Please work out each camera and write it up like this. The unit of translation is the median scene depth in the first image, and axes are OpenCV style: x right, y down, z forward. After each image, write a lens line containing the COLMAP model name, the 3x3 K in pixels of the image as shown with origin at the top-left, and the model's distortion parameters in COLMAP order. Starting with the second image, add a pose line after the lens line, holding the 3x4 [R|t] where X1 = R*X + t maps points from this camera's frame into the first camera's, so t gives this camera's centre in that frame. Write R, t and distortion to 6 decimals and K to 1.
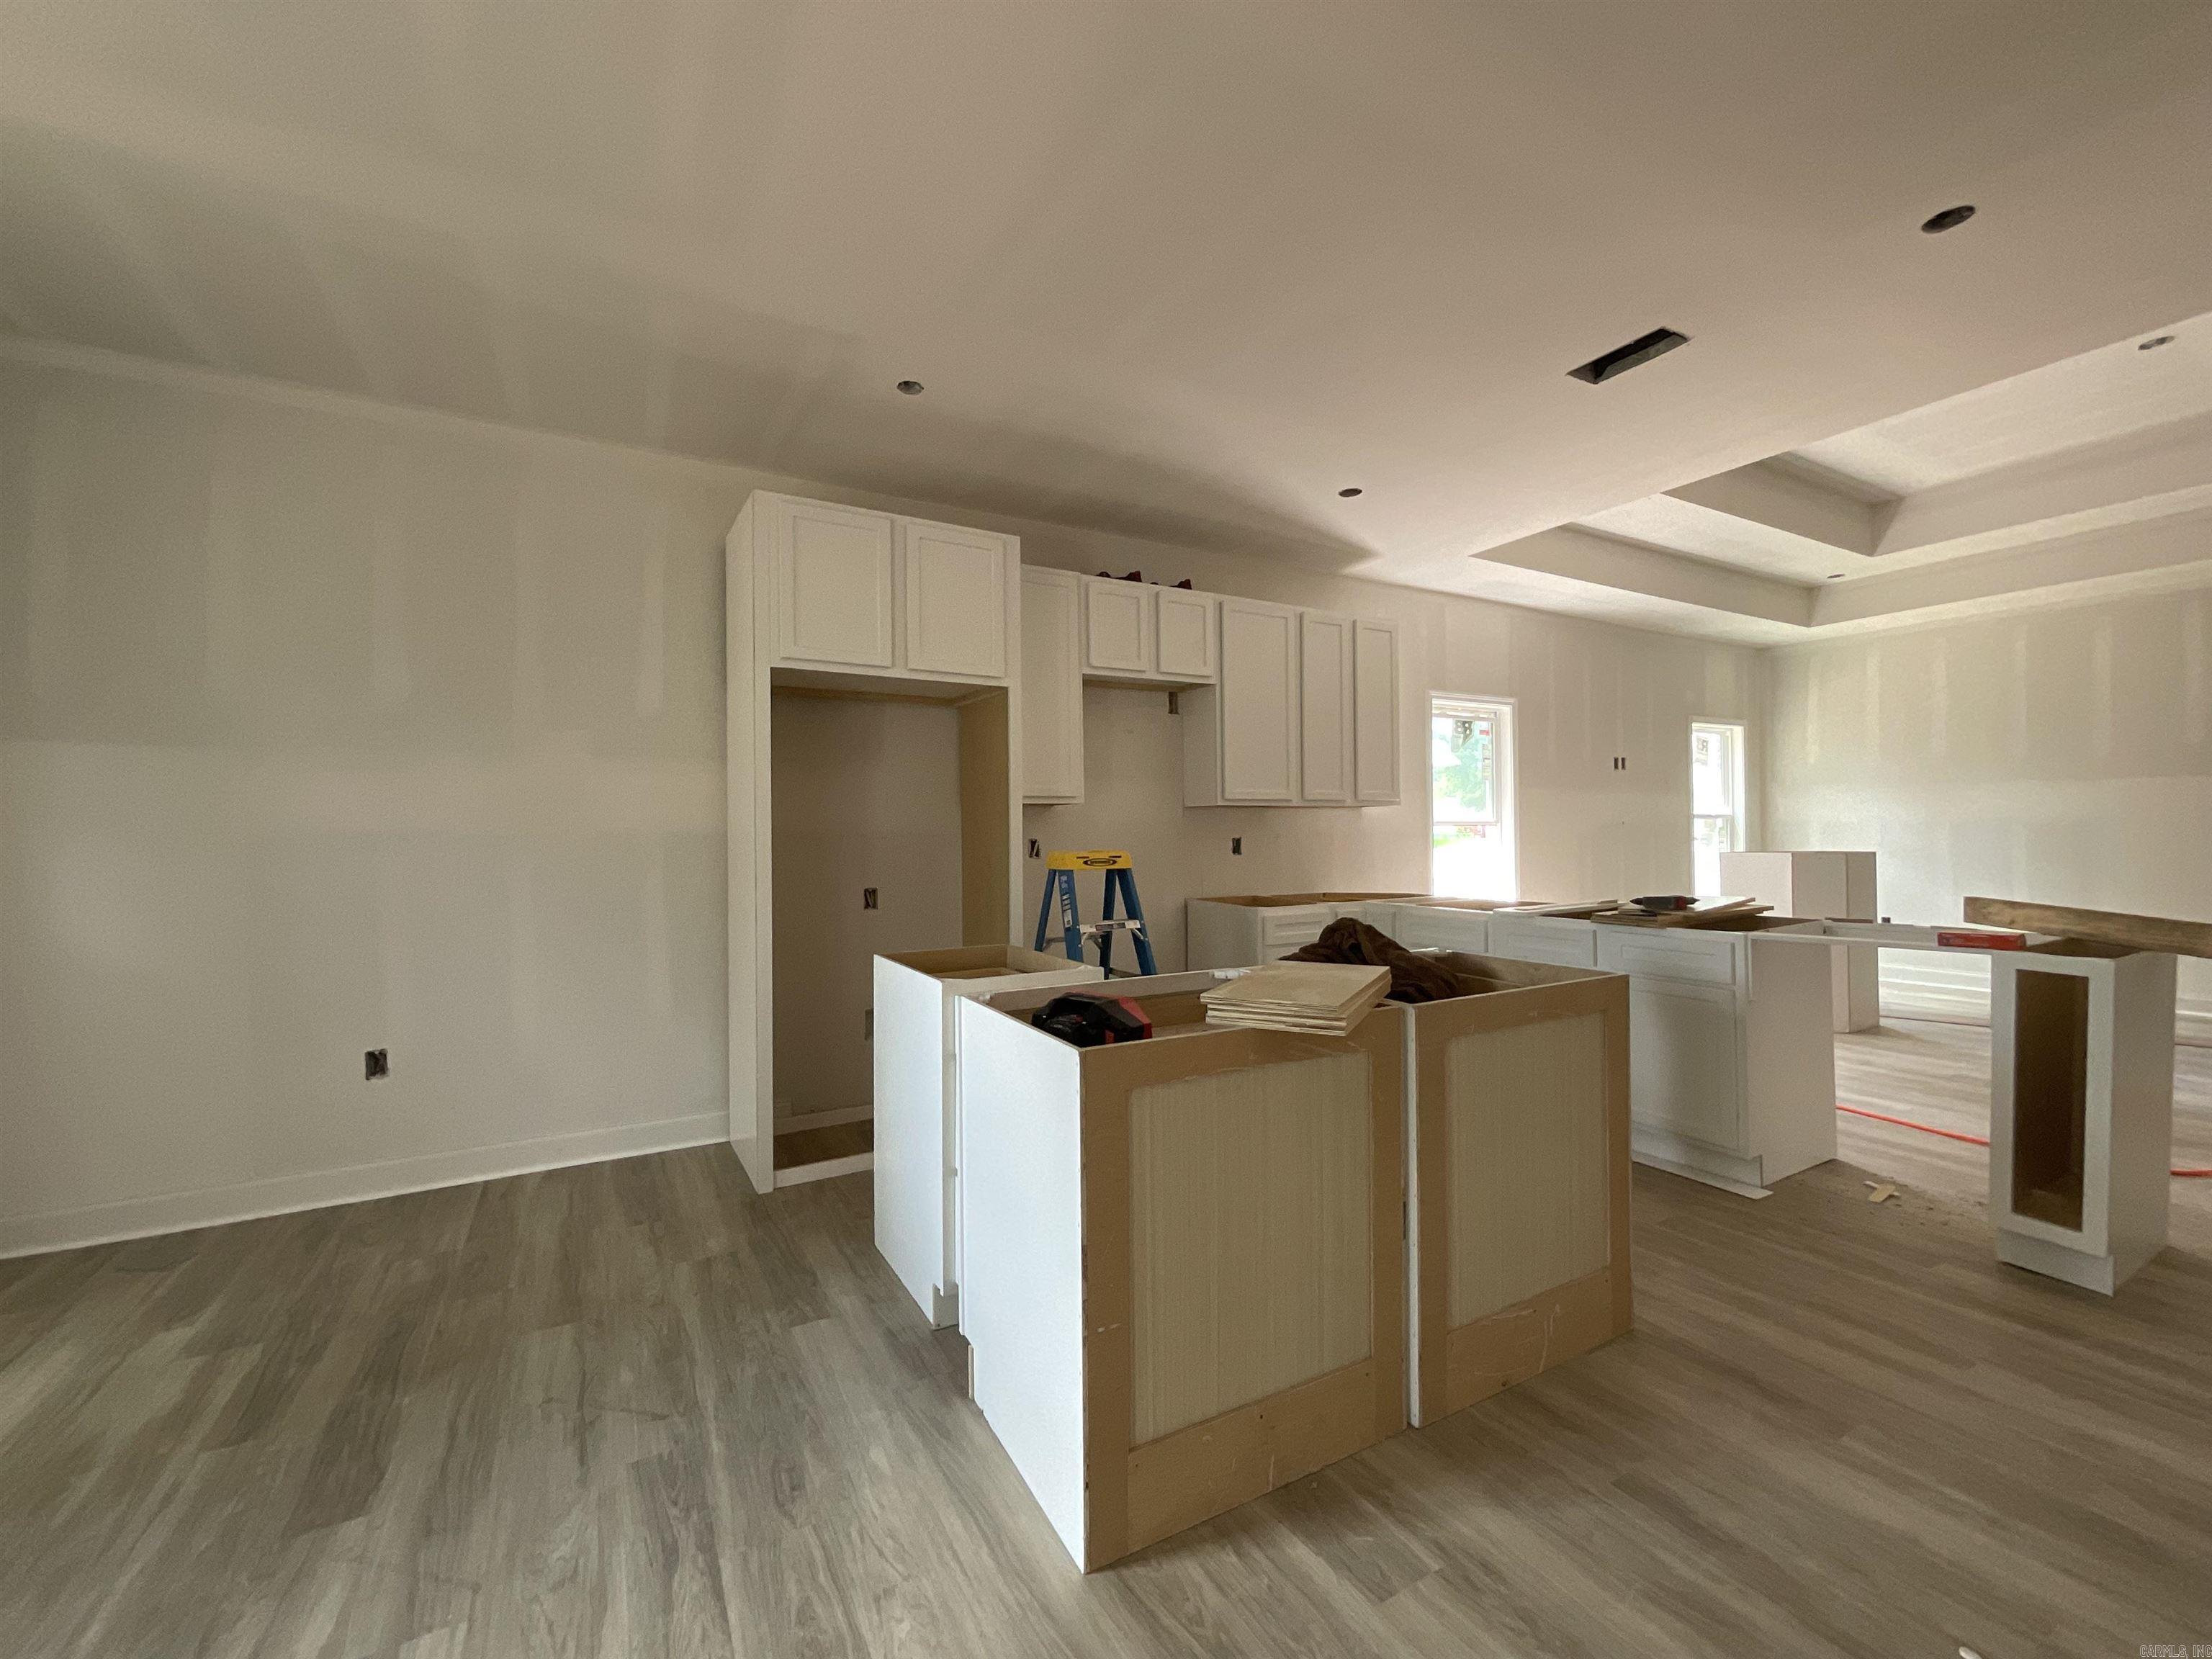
lens RADIAL K [[899.5, 0, 1106.0], [0, 899.5, 829.5], [0, 0, 1]] dist [-0.003487, 0.003607]
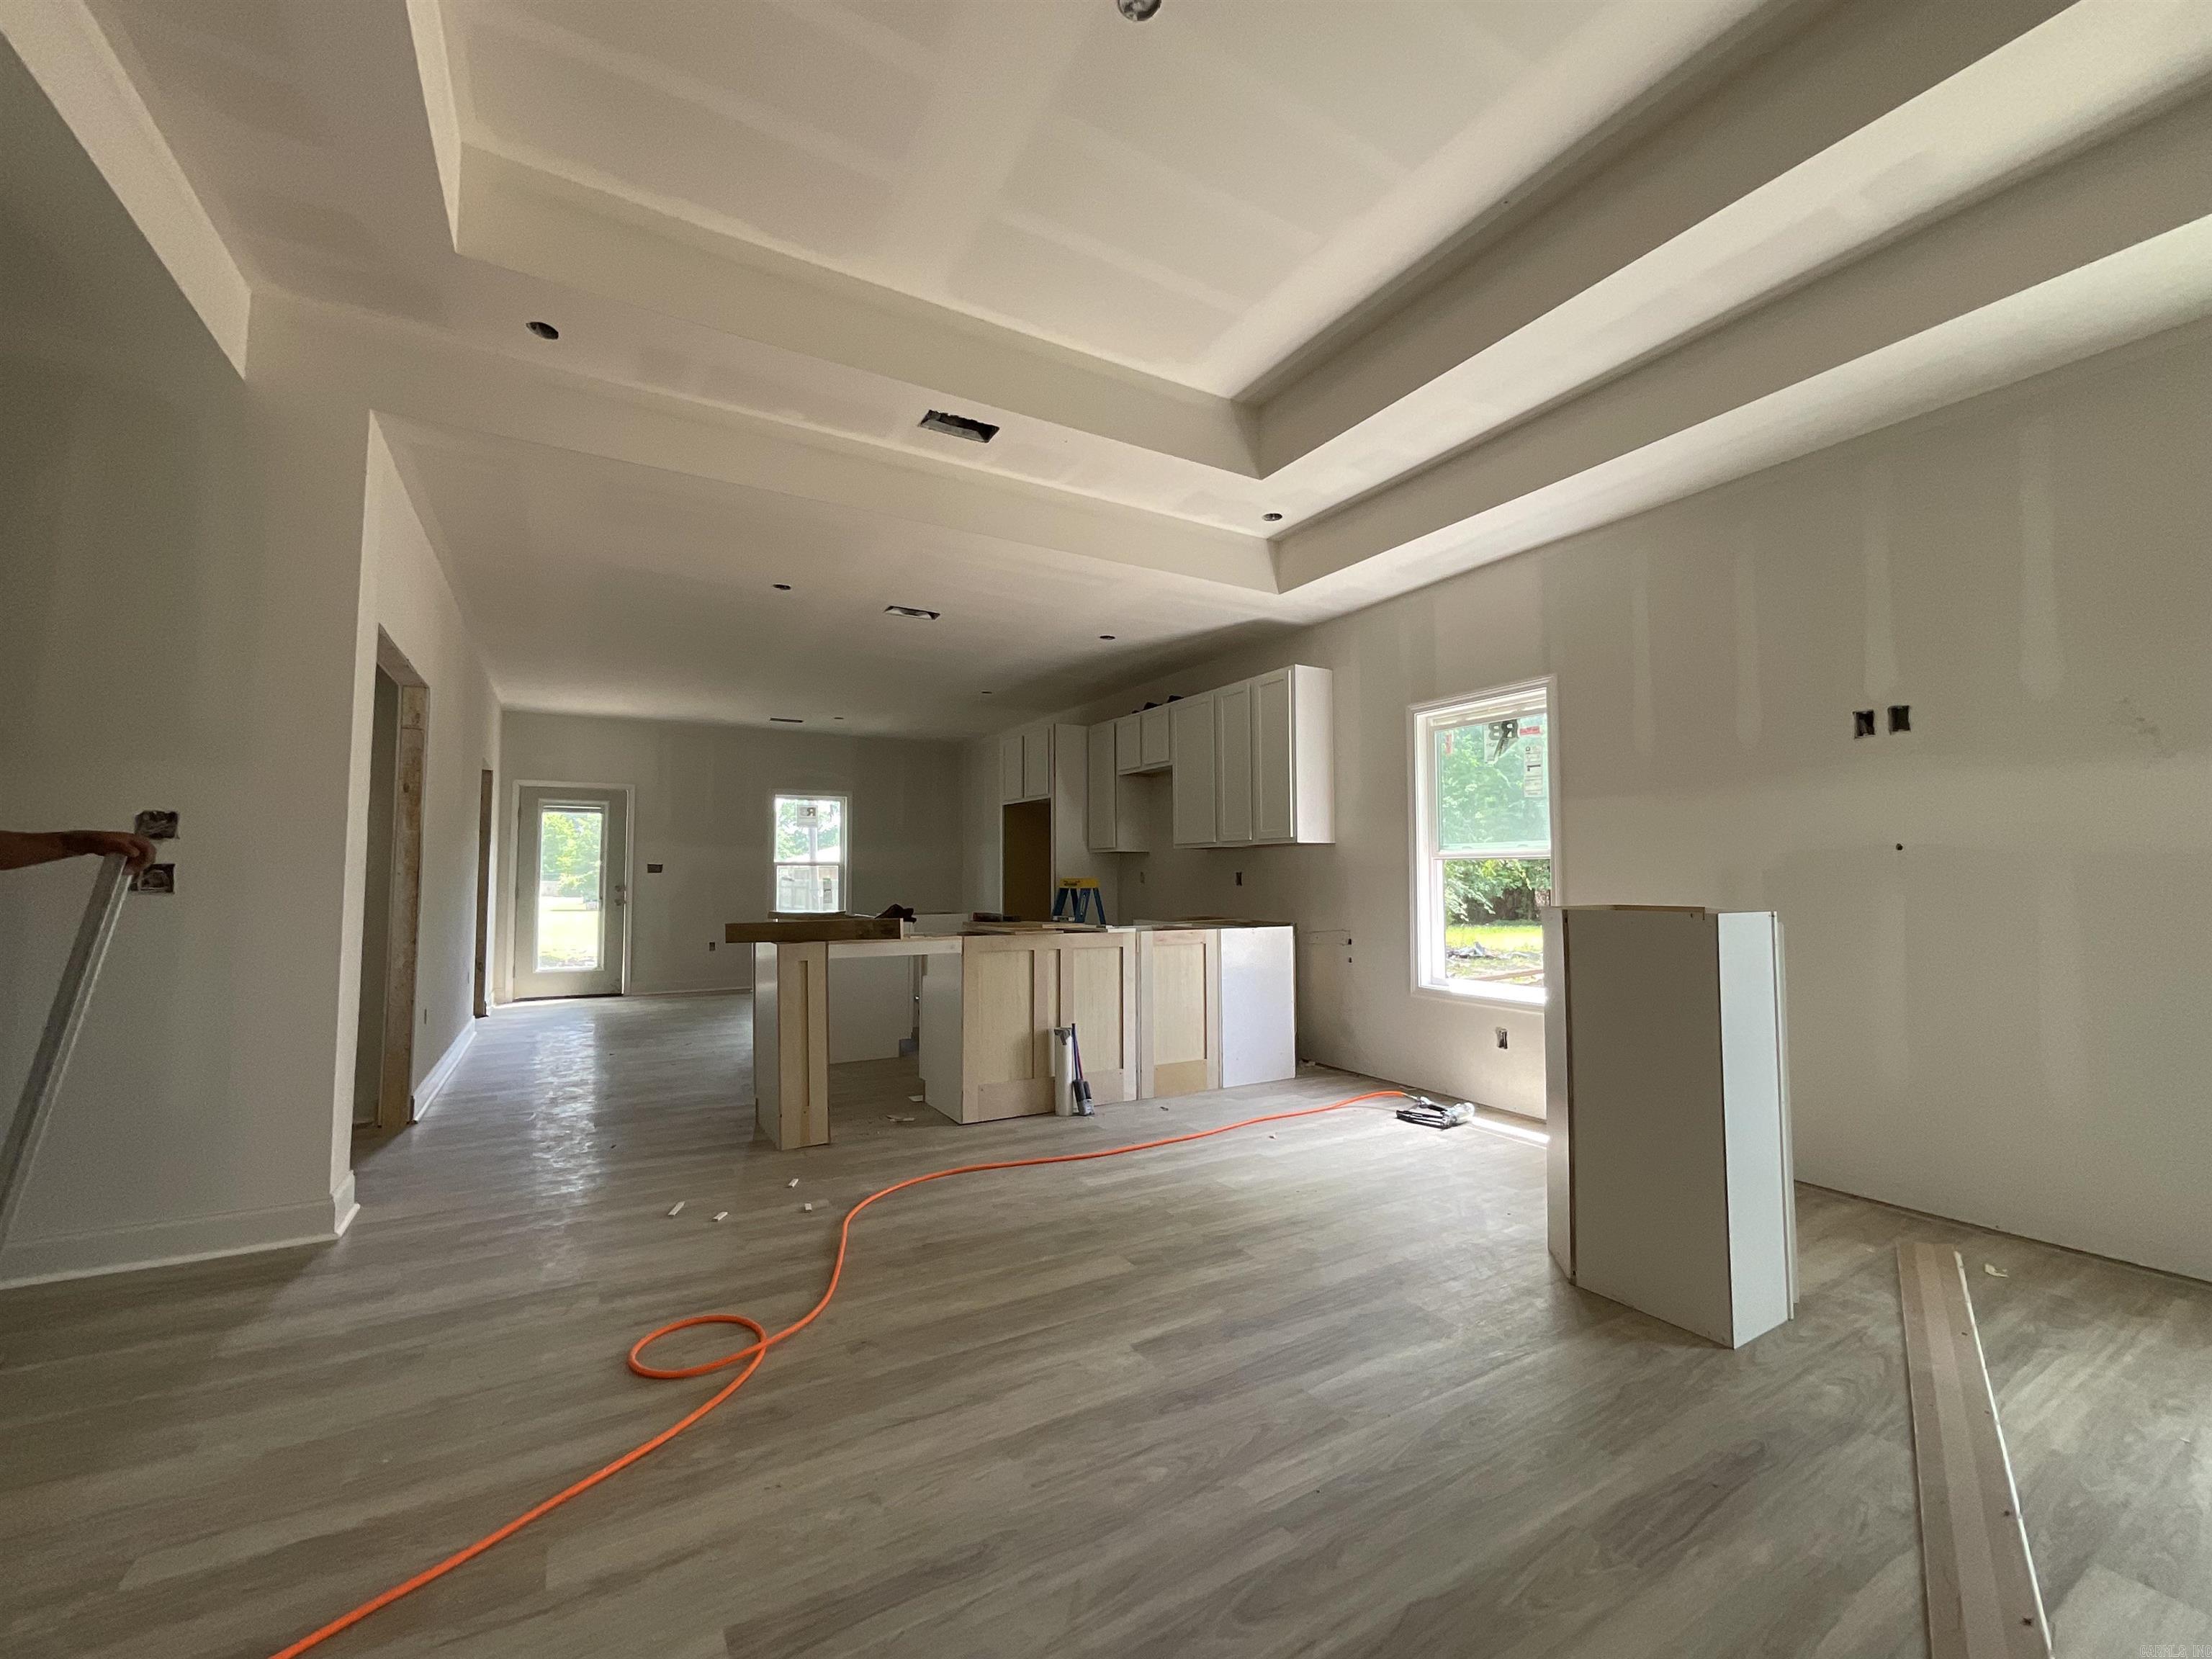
lens RADIAL K [[899.5, 0, 1106.0], [0, 899.5, 829.5], [0, 0, 1]] dist [-0.003487, 0.003607]
pose [[0.013531, -0.042610, -0.999000, 2.319378], [0.005525, 0.999080, -0.042539, 0.002253], [0.999893, -0.004944, 0.013754, 1.314001]]
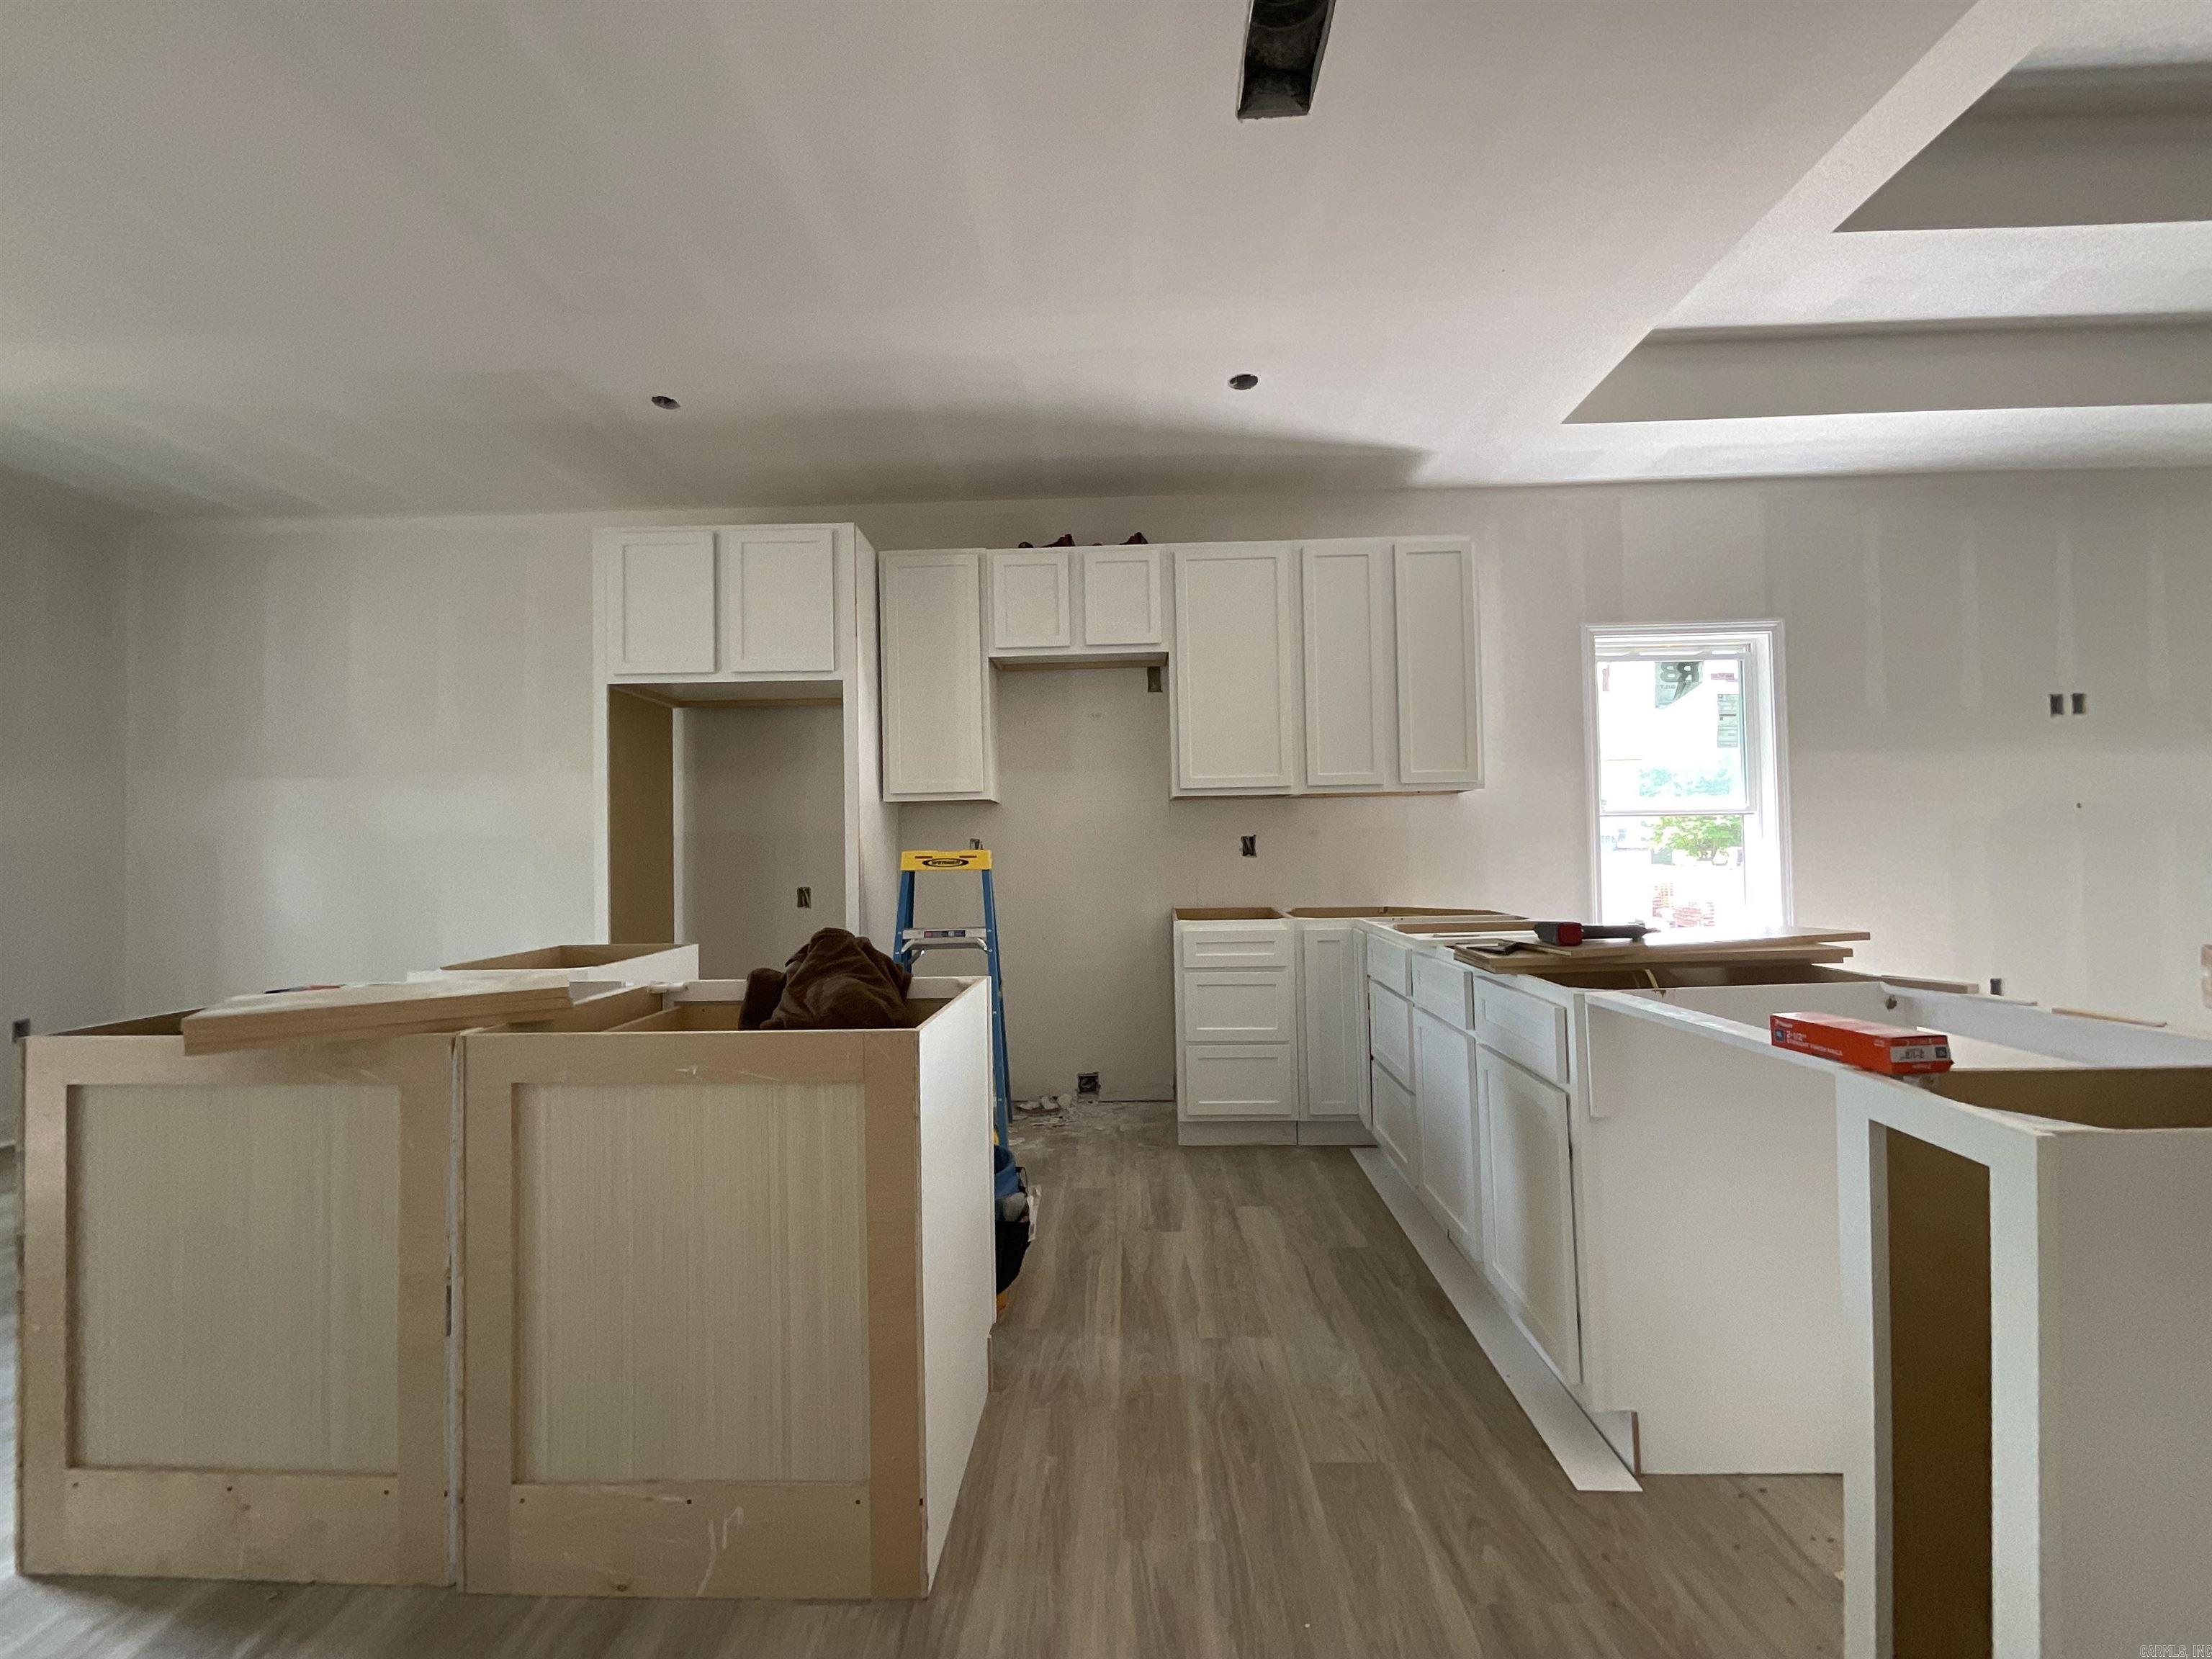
lens RADIAL K [[899.5, 0, 1106.0], [0, 899.5, 829.5], [0, 0, 1]] dist [-0.003487, 0.003607]
pose [[0.855430, -0.015813, -0.517677, 0.757313], [0.010303, 0.999856, -0.013517, 0.021380], [0.517816, 0.006229, 0.855470, 0.387162]]
